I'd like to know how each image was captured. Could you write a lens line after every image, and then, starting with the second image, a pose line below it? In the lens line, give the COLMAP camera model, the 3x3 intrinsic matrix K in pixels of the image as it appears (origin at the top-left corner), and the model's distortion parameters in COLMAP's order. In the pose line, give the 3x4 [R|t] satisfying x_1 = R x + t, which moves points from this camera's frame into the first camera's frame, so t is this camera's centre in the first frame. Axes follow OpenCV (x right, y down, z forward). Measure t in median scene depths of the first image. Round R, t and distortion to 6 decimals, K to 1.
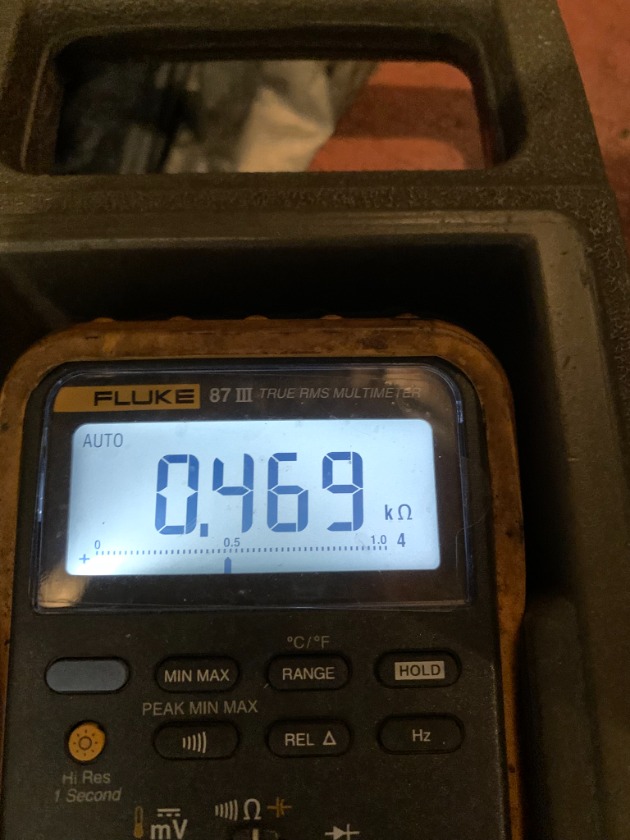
lens RADIAL K [[636.6, 0, 319.1], [0, 636.6, 423.4], [0, 0, 1]] dist [0.008876, -0.013380]
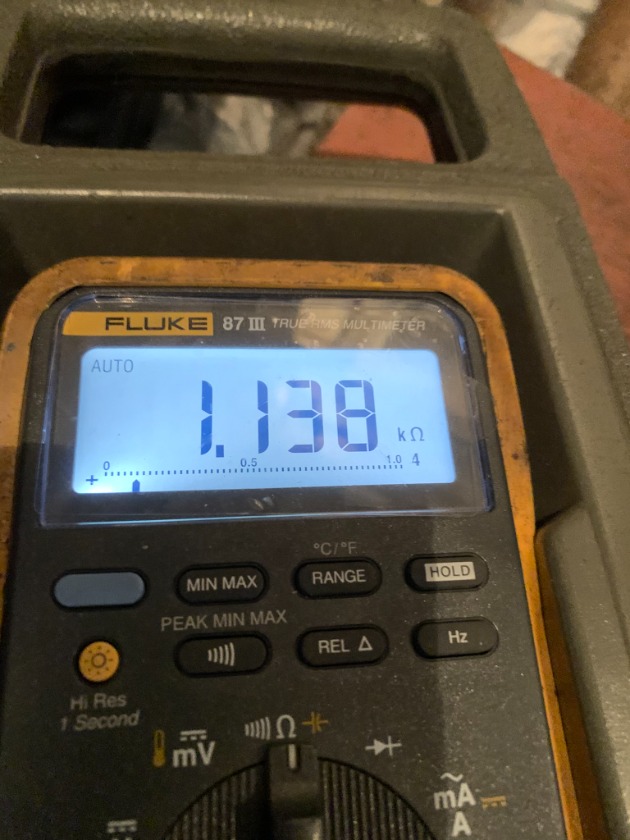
lens RADIAL K [[636.6, 0, 321.8], [0, 636.6, 418.9], [0, 0, 1]] dist [0.008876, -0.013380]
pose [[0.991484, -0.002508, 0.130206, -0.151975], [0.026018, 0.983472, -0.179181, 0.298236], [-0.127605, 0.181043, 0.975162, 0.019813]]
